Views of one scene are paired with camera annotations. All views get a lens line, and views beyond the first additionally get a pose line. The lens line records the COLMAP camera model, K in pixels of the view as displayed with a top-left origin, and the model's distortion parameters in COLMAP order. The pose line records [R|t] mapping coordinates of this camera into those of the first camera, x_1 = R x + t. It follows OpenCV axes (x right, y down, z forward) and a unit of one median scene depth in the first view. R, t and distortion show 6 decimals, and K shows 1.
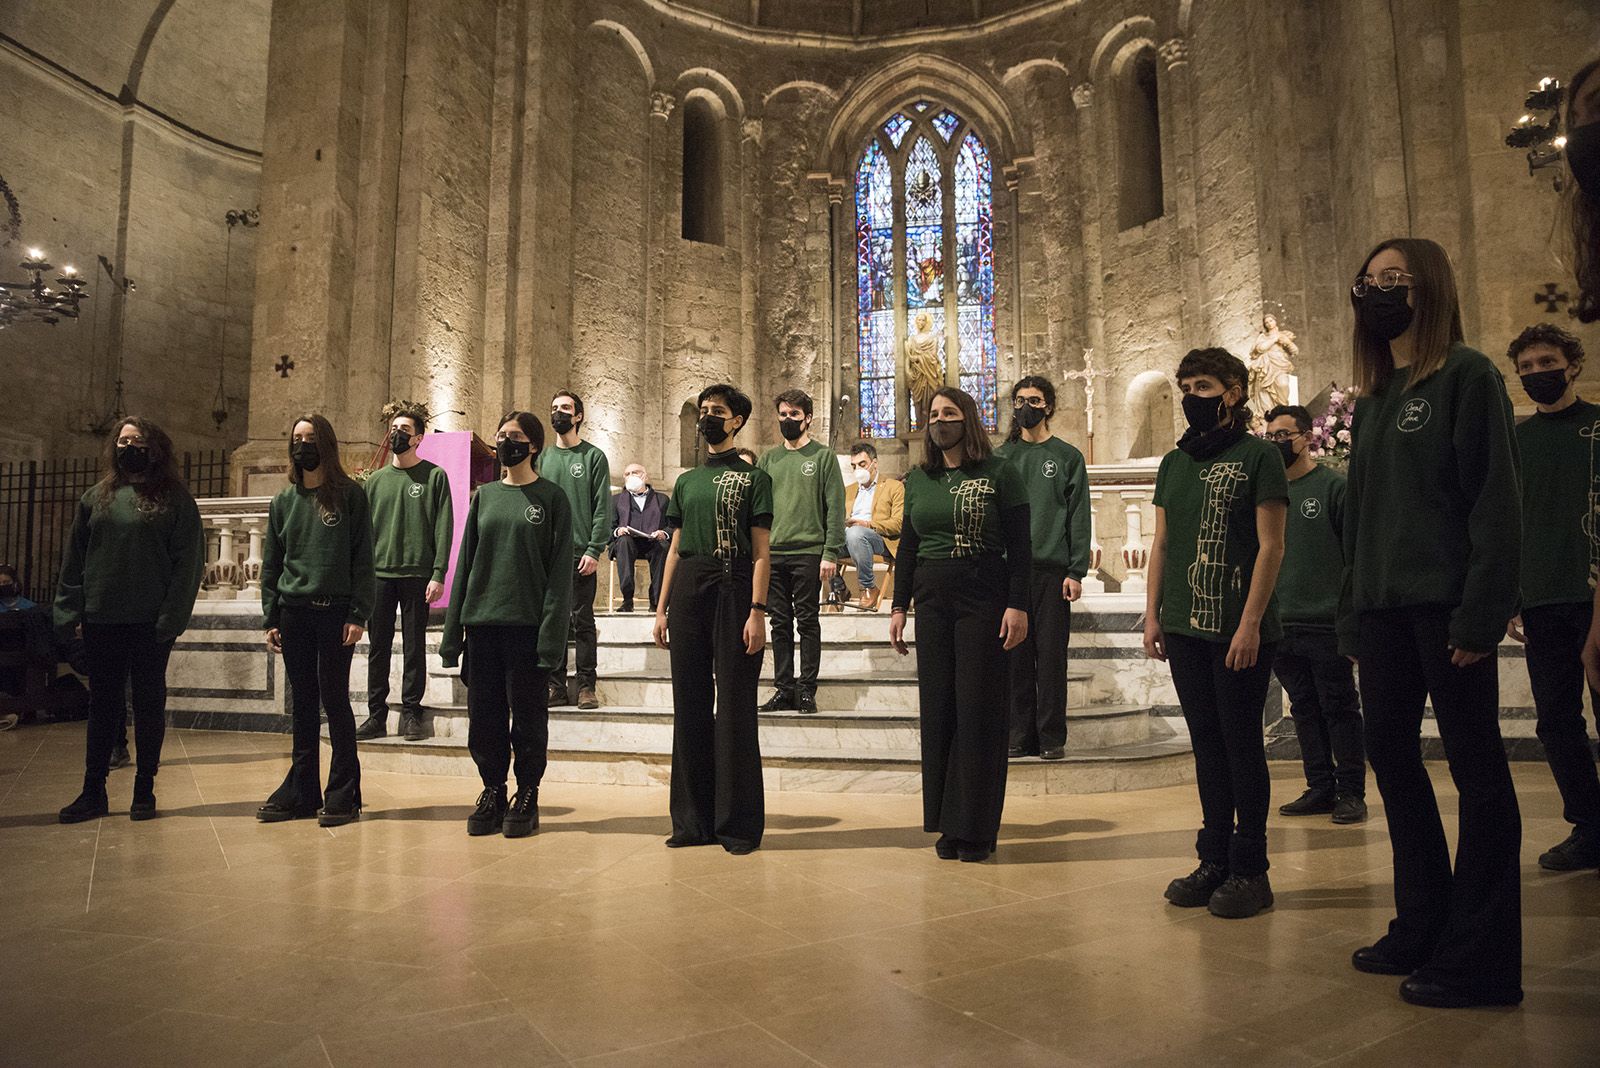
lens RADIAL K [[1155.1, 0, 790.1], [0, 1155.1, 530.7], [0, 0, 1]] dist [-0.135695, 0.121103]
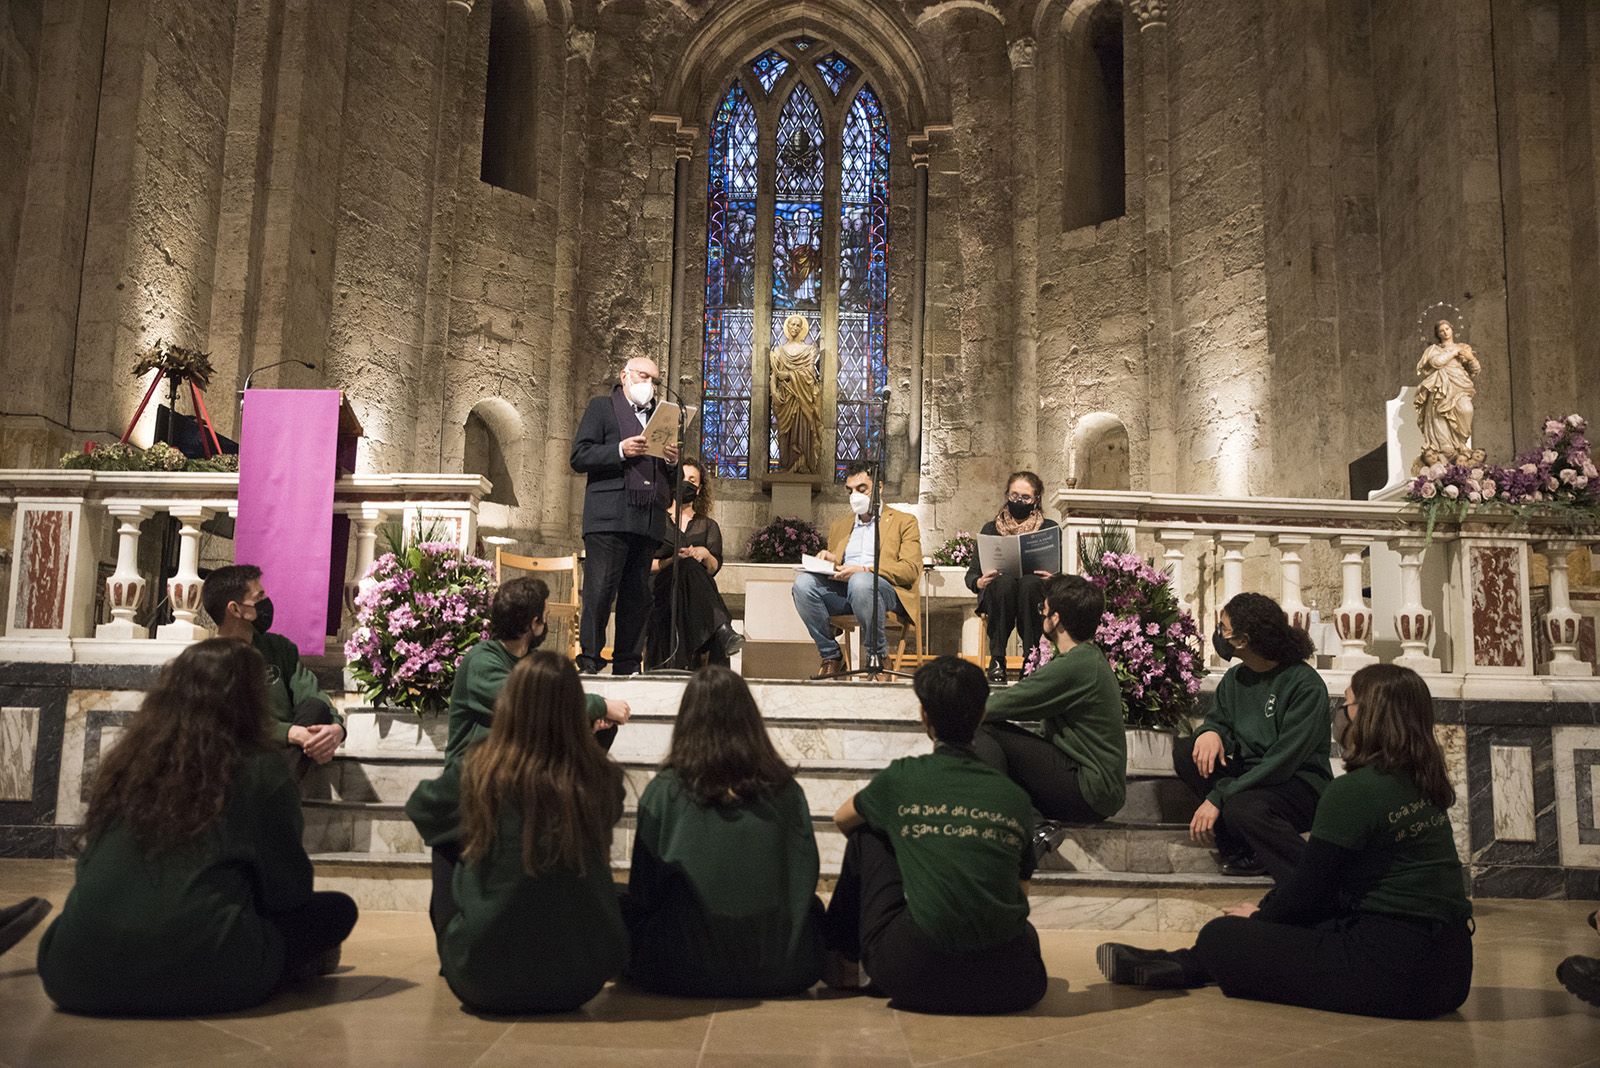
lens RADIAL K [[1521.7, 0, 798.3], [0, 1521.7, 528.3], [0, 0, 1]] dist [-0.057898, 0.165230]
pose [[0.971255, 0.061892, 0.229855, -0.106708], [-0.046498, 0.996335, -0.071799, 0.020786], [-0.233456, 0.059048, 0.970573, 0.044570]]
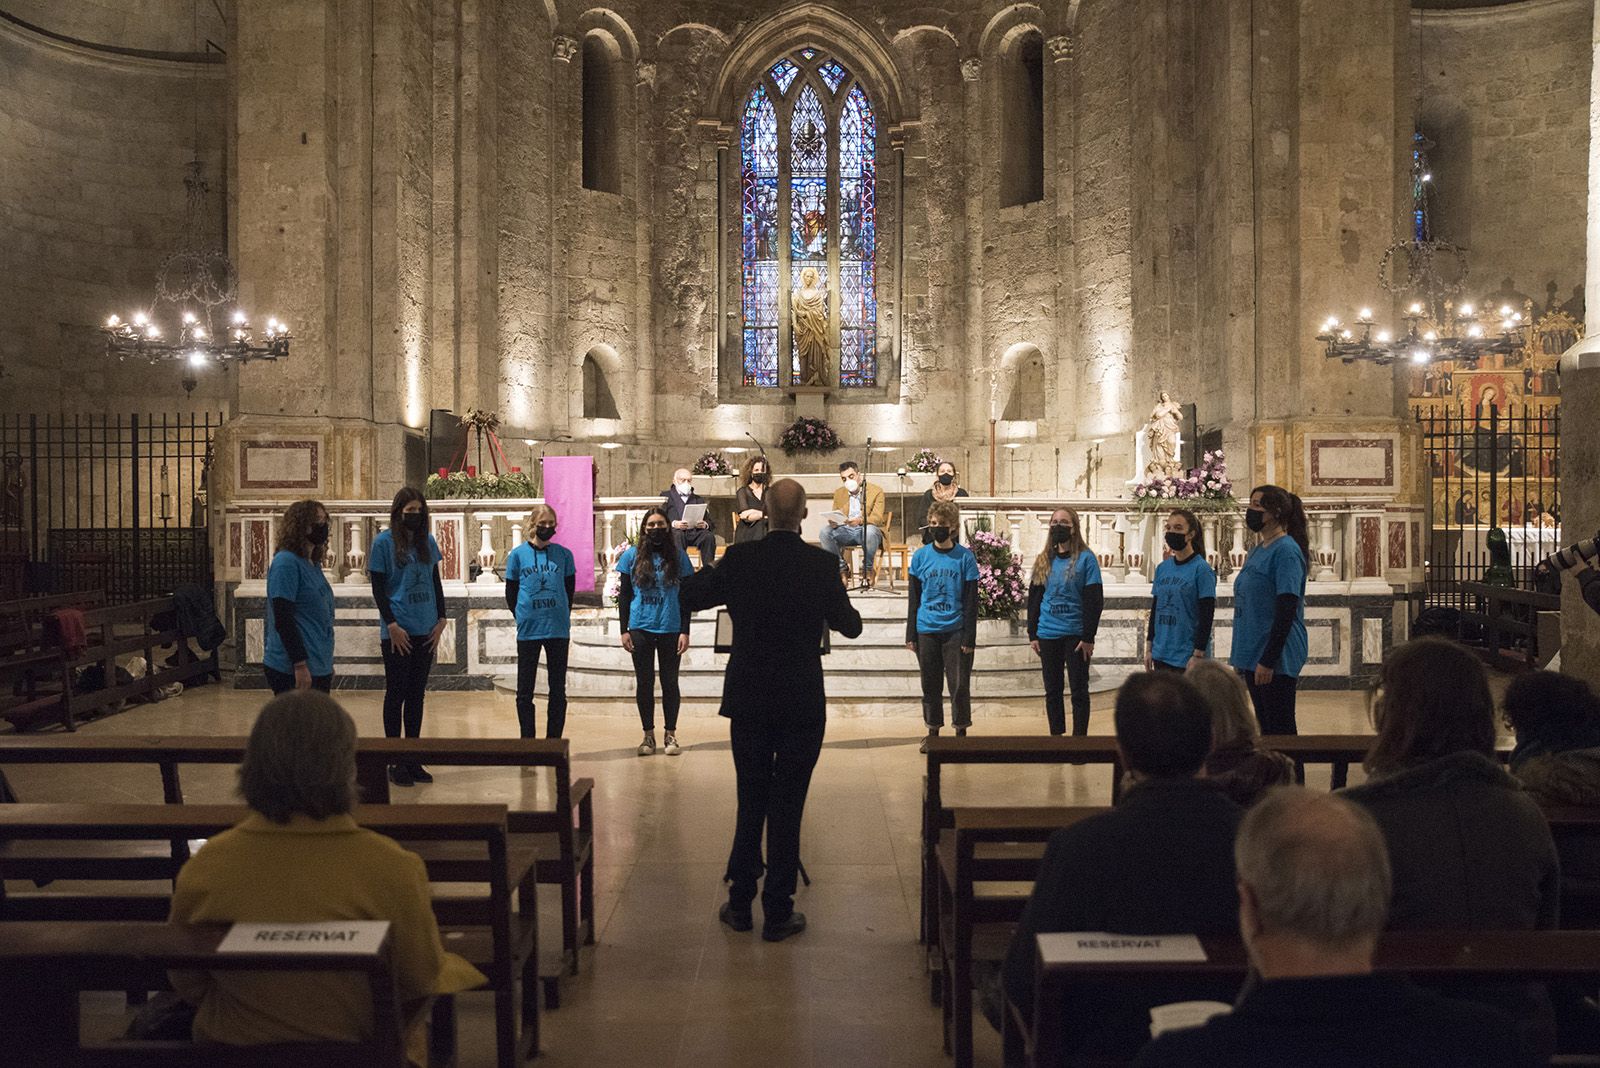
lens RADIAL K [[1521.7, 0, 798.3], [0, 1521.7, 528.3], [0, 0, 1]] dist [-0.057898, 0.165230]
pose [[0.972770, -0.001468, 0.231767, -0.220879], [-0.019766, 0.995811, 0.089268, -0.080840], [-0.230927, -0.091419, 0.968667, -0.363288]]
